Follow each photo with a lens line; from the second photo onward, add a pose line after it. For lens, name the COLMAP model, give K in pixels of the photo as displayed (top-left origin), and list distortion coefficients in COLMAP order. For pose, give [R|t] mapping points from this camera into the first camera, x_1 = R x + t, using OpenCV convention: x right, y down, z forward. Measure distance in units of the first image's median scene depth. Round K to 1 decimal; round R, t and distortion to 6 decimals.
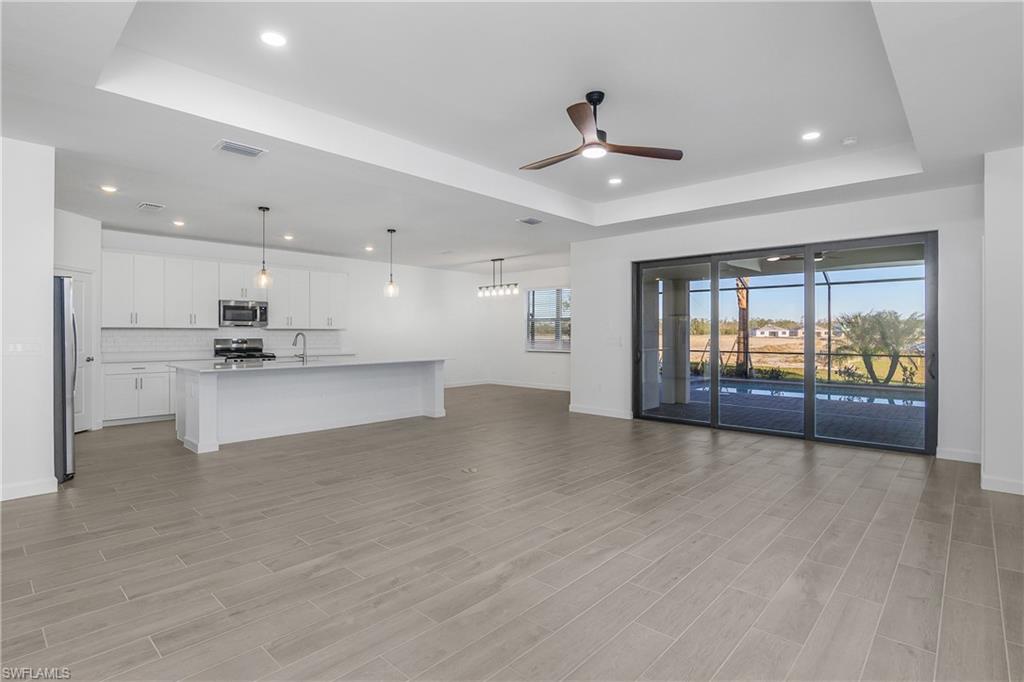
lens RADIAL K [[506.6, 0, 504.3], [0, 506.6, 335.2], [0, 0, 1]] dist [-0.014707, 0.001287]
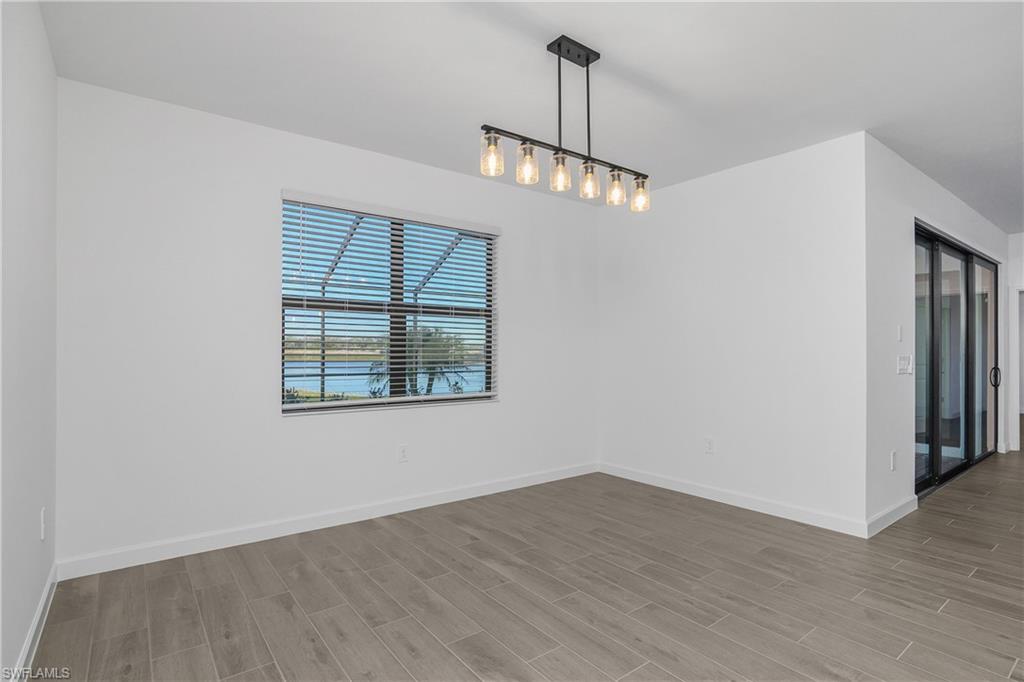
lens RADIAL K [[513.2, 0, 510.1], [0, 513.2, 332.8], [0, 0, 1]] dist [-0.017423, 0.000690]
pose [[0.171179, 0.027712, 0.984850, -0.328561], [-0.000114, 0.999605, -0.028108, -0.007183], [-0.985240, 0.004700, 0.171114, 1.254251]]
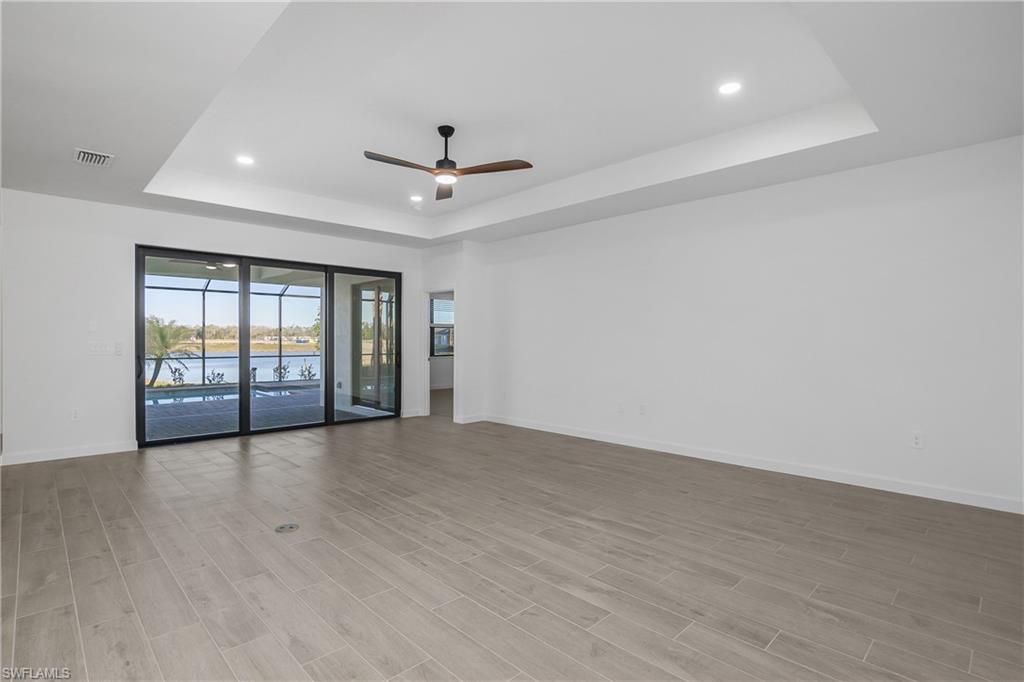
lens RADIAL K [[506.6, 0, 504.3], [0, 506.6, 335.2], [0, 0, 1]] dist [-0.014707, 0.001287]
pose [[0.055598, 0.006089, 0.998435, -0.446887], [0.002371, 0.999978, -0.006231, -0.000989], [-0.998450, 0.002714, 0.055582, 0.378561]]
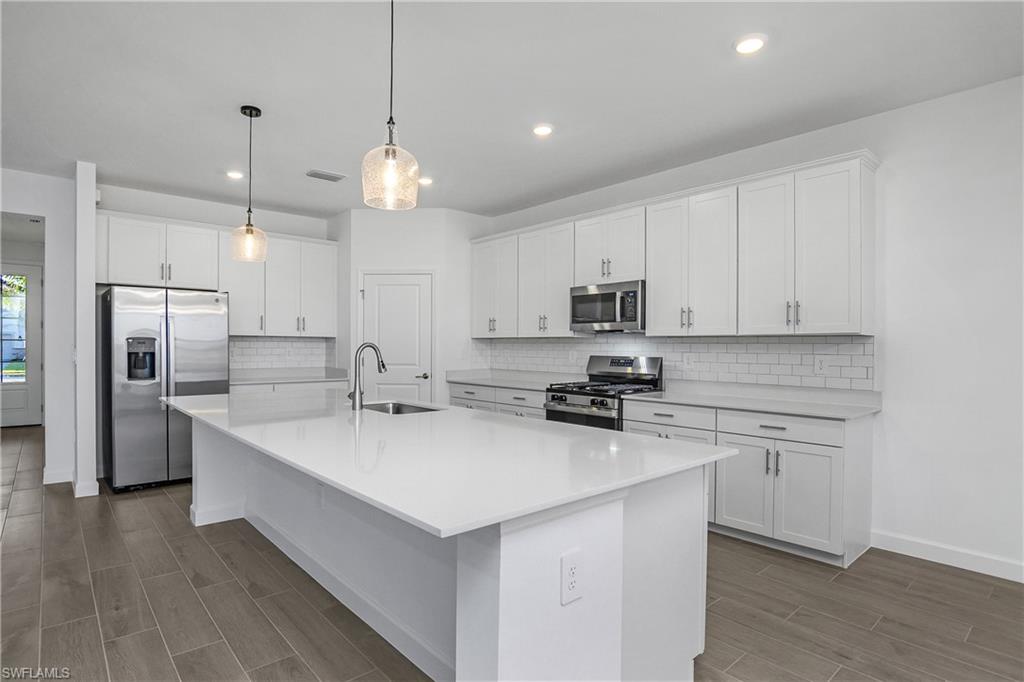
lens RADIAL K [[533.0, 0, 496.0], [0, 533.0, 346.8], [0, 0, 1]] dist [-0.004573, 0.000201]
pose [[-0.111083, 0.001201, -0.993810, 0.042978], [-0.009728, 0.999950, 0.002296, -0.003269], [0.993763, 0.009923, -0.111066, 0.982094]]
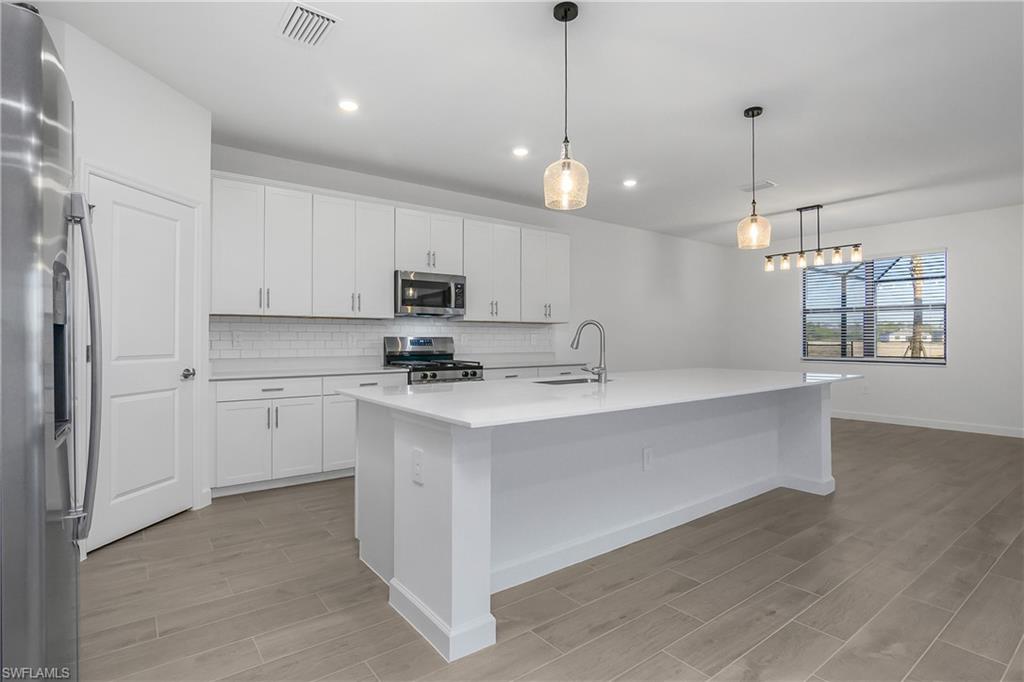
lens RADIAL K [[513.2, 0, 510.1], [0, 513.2, 332.8], [0, 0, 1]] dist [-0.017423, 0.000690]
pose [[0.986319, -0.001367, -0.164843, -0.336389], [-0.001101, 0.999889, -0.014874, 0.011378], [0.164845, 0.014852, 0.986208, 0.436877]]
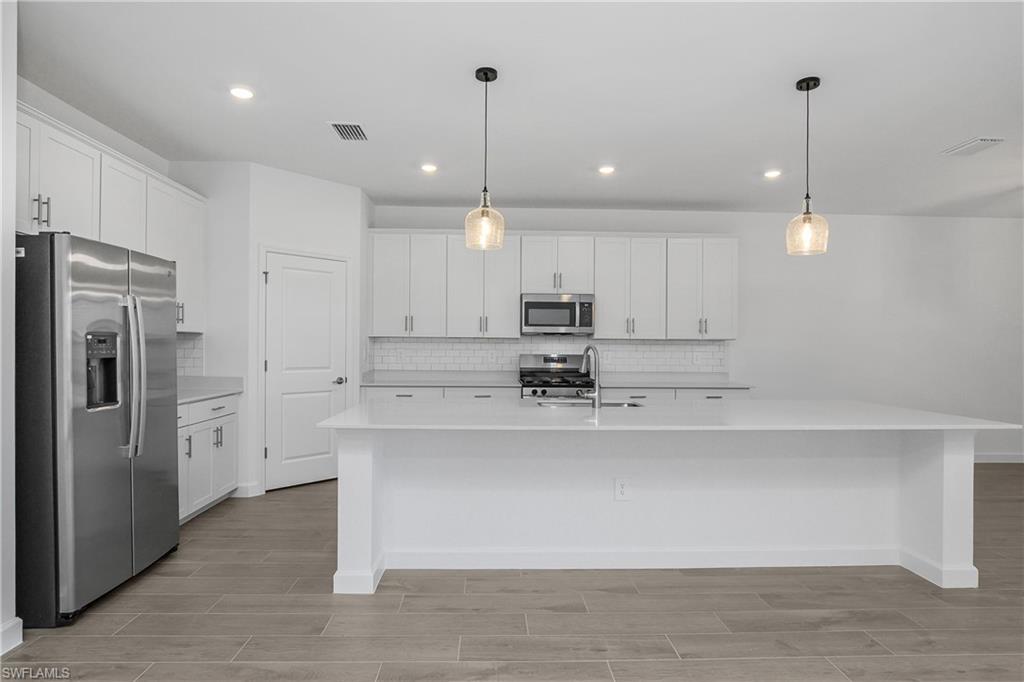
lens RADIAL K [[558.6, 0, 503.4], [0, 558.6, 345.2], [0, 0, 1]] dist [-0.019283, -0.000302]
pose [[0.704147, 0.005422, -0.710034, -0.076906], [-0.010944, 0.999935, -0.003218, -0.001934], [0.709970, 0.010037, 0.704160, 0.485768]]
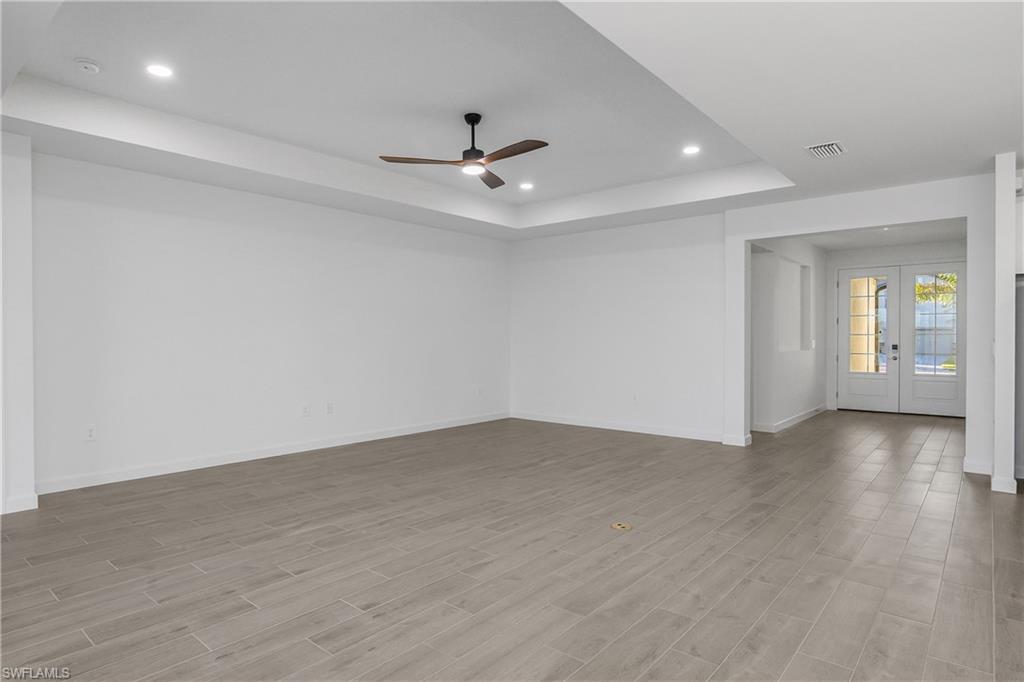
lens RADIAL K [[570.4, 0, 512.0], [0, 570.4, 341.0], [0, 0, 1]] dist [-0.014019, -0.000200]
pose [[-0.998485, -0.000043, -0.055026, 0.076421], [-0.000543, 0.999959, 0.009062, -0.002584], [0.055024, 0.009078, -0.998444, 1.046569]]
